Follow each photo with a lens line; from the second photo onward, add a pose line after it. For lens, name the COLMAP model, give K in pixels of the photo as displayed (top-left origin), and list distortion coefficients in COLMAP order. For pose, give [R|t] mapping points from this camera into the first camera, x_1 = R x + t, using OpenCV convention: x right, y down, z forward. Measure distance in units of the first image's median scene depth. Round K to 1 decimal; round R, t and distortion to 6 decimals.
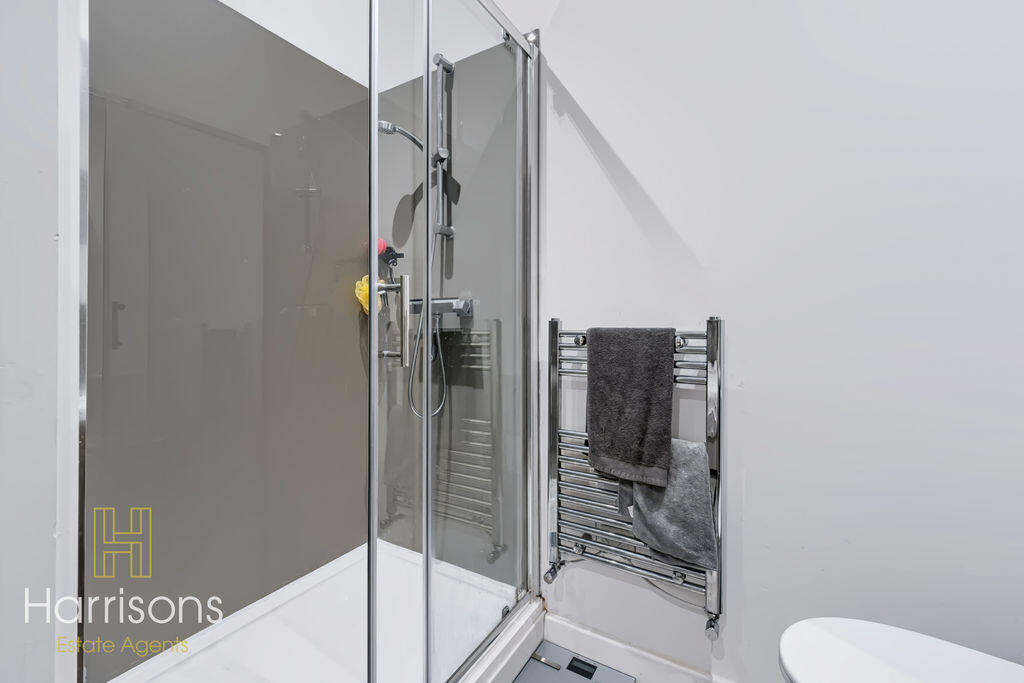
lens RADIAL K [[431.9, 0, 509.4], [0, 431.9, 313.7], [0, 0, 1]] dist [0.000087, -0.001979]
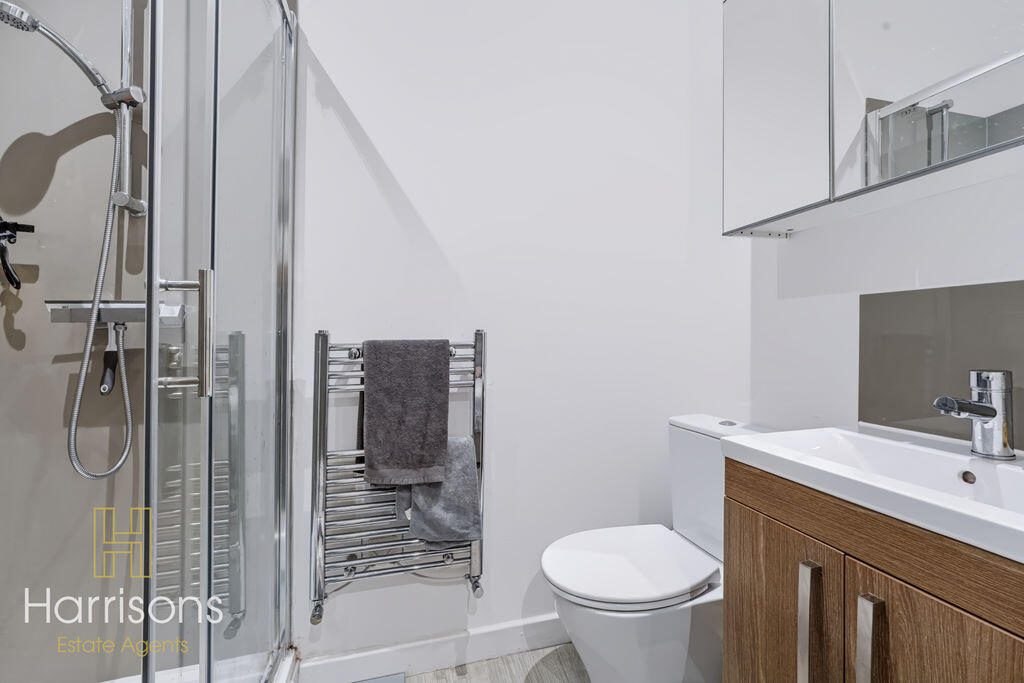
lens RADIAL K [[431.9, 0, 508.6], [0, 431.9, 330.9], [0, 0, 1]] dist [0.000087, -0.001979]
pose [[0.692259, 0.003326, 0.721642, -0.307610], [-0.010499, 0.999930, 0.005463, 0.002715], [-0.721573, -0.011358, 0.692245, 0.099387]]
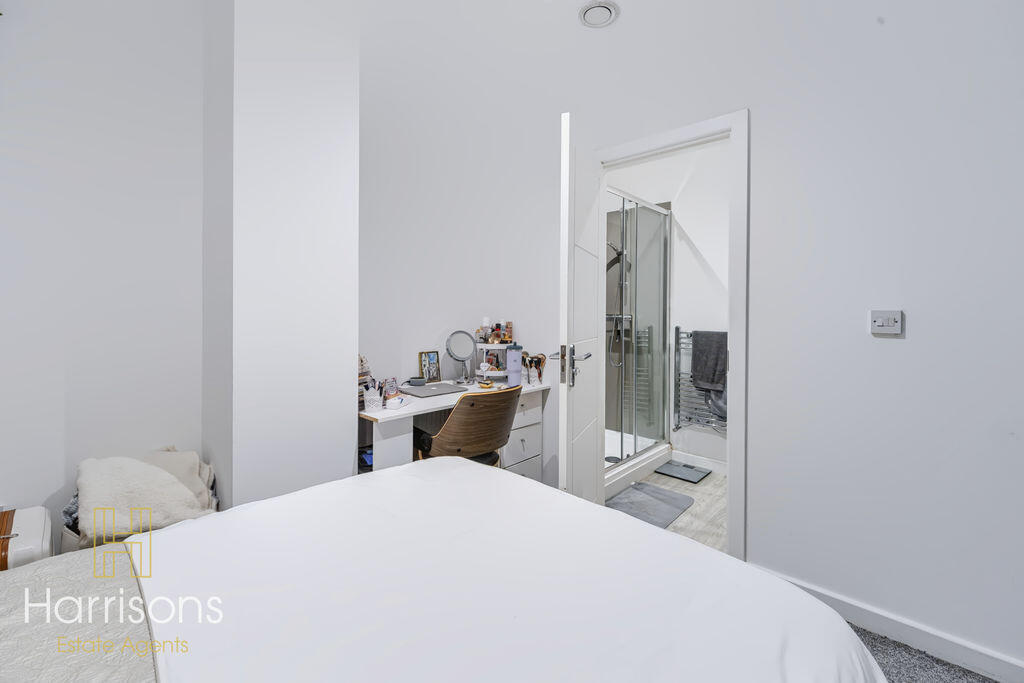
lens RADIAL K [[431.9, 0, 502.9], [0, 431.9, 304.7], [0, 0, 1]] dist [0.000087, -0.001979]
pose [[0.975350, 0.005067, -0.220607, -0.356548], [-0.000922, 0.999821, 0.018890, -0.172321], [0.220663, -0.018221, 0.975180, -1.772588]]
